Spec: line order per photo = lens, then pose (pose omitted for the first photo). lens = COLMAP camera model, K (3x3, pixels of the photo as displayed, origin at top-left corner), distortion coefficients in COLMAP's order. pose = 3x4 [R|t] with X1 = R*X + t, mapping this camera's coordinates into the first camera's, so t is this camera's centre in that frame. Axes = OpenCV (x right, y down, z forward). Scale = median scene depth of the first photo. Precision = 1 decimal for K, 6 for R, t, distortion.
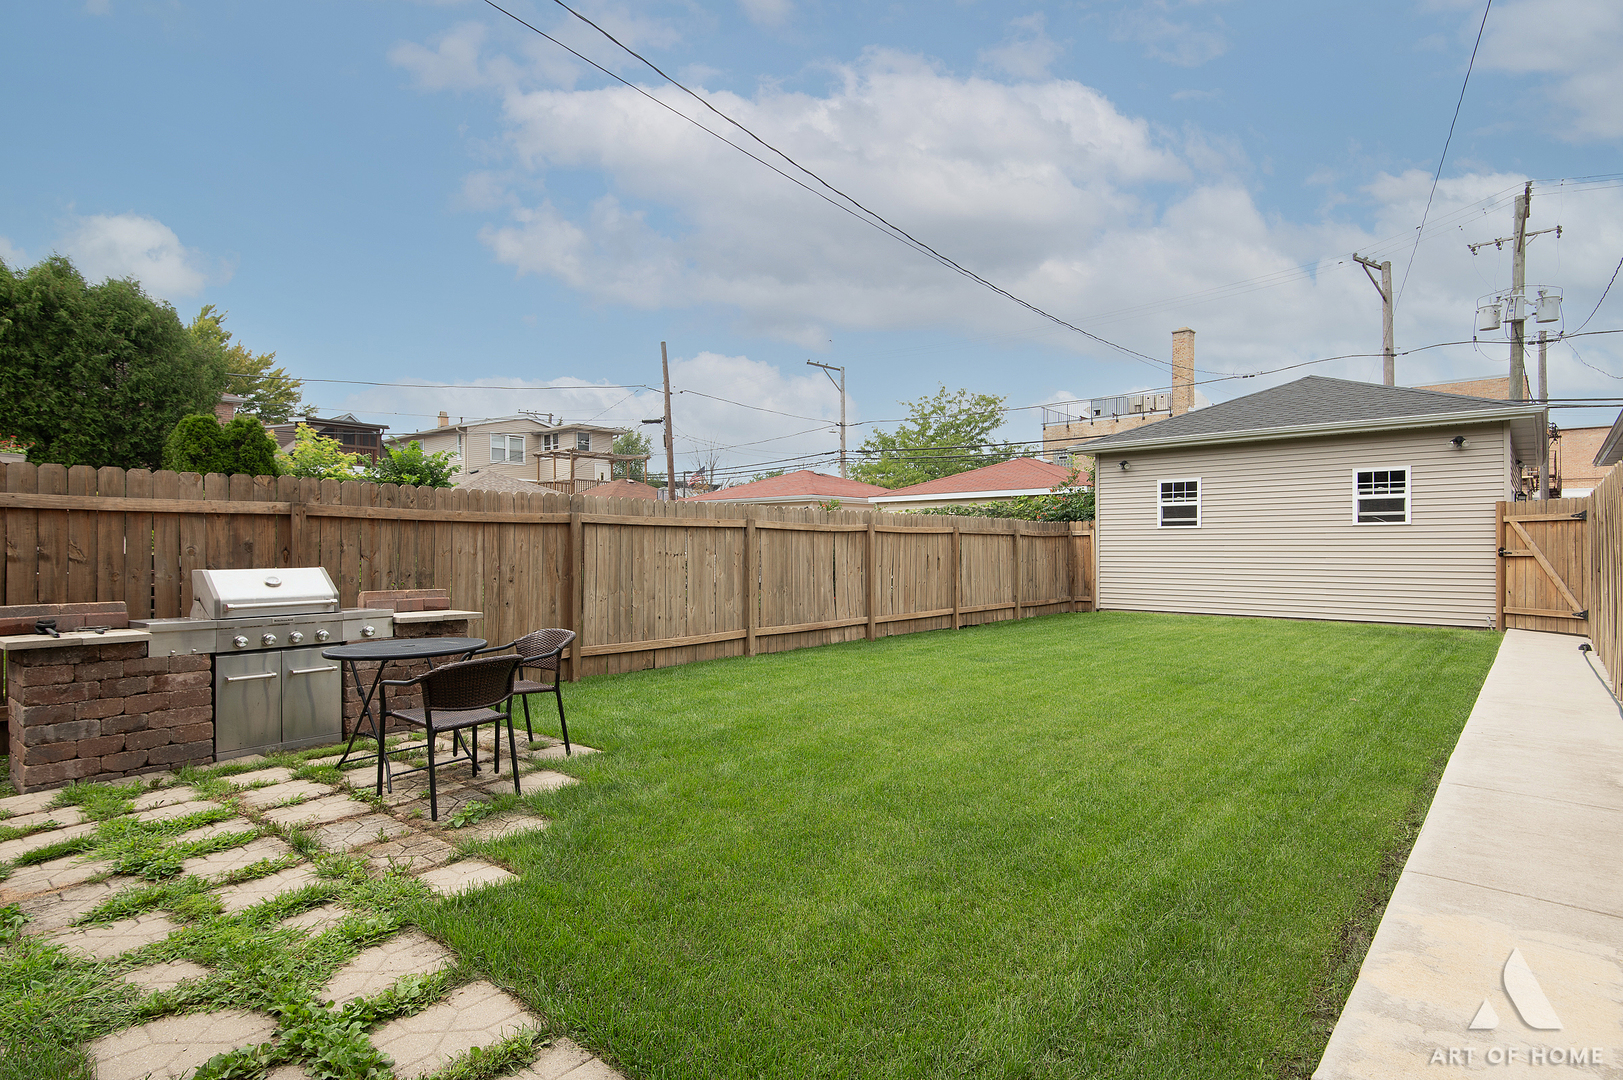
lens RADIAL K [[804.2, 0, 811.5], [0, 804.2, 540.0], [0, 0, 1]] dist [0.014969, -0.019161]
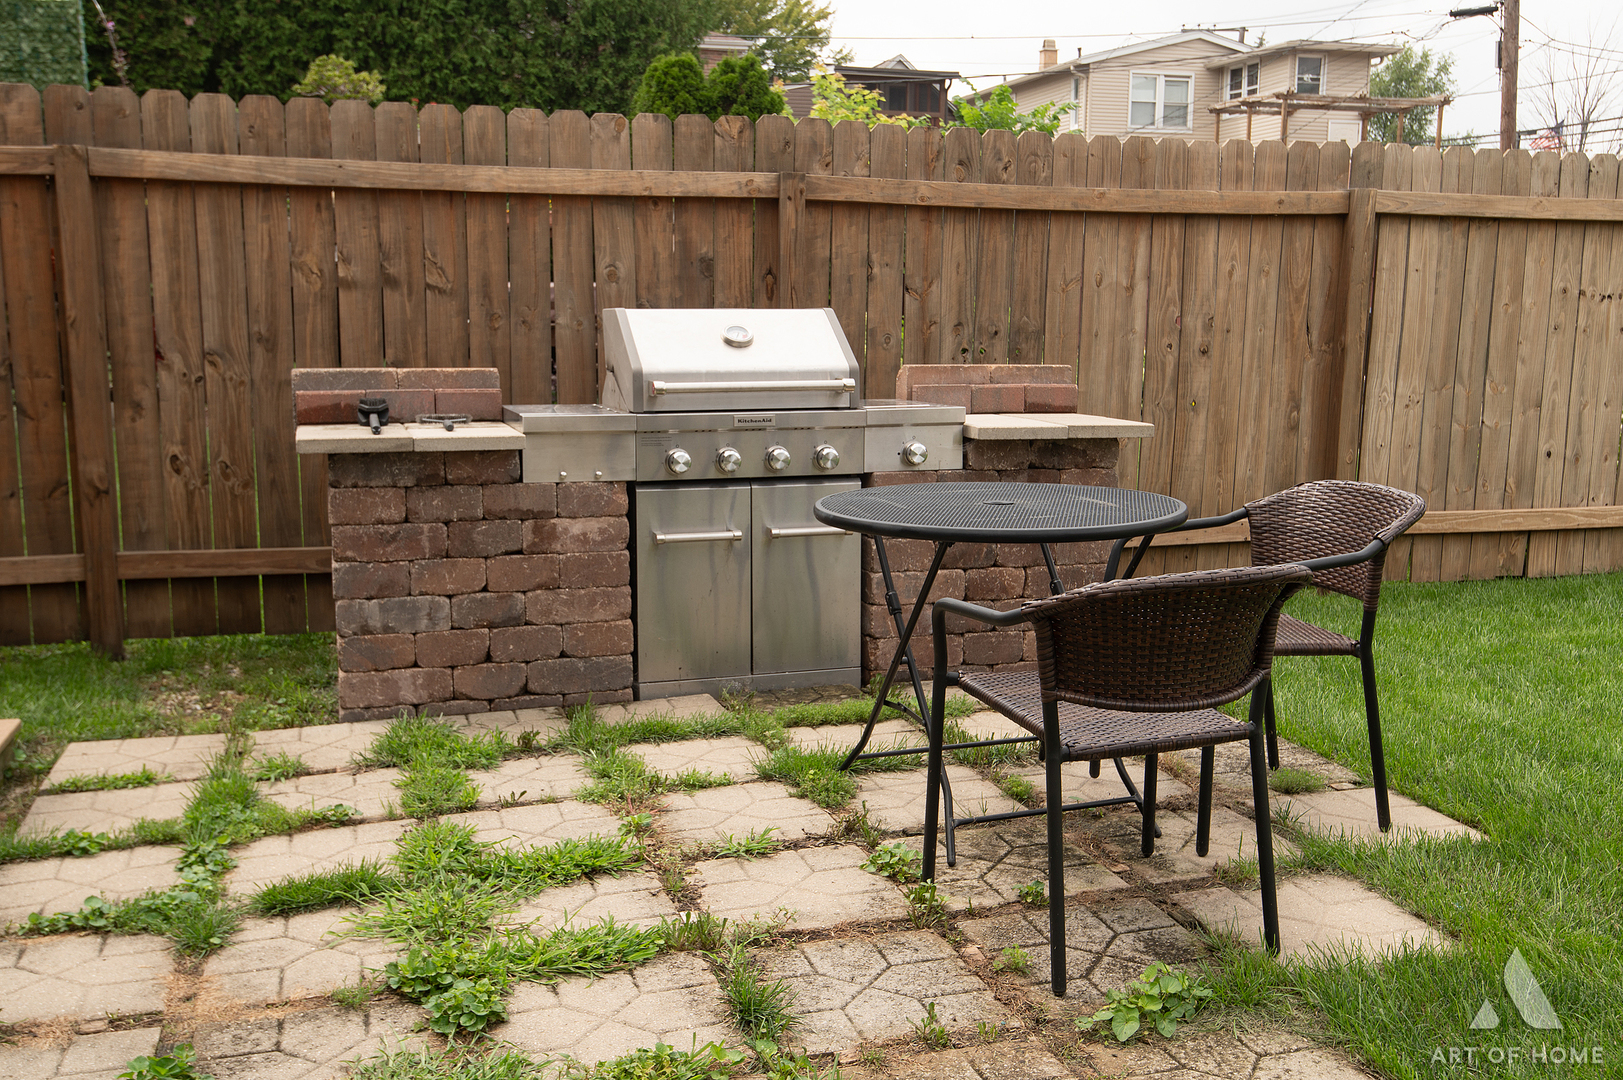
lens RADIAL K [[1445.9, 0, 811.5], [0, 1445.9, 540.0], [0, 0, 1]] dist [0.034590, -0.001836]
pose [[0.836876, 0.097645, -0.538613, -0.164142], [-0.003209, 0.984820, 0.173551, 0.021644], [0.547383, -0.143513, 0.824485, 0.307362]]
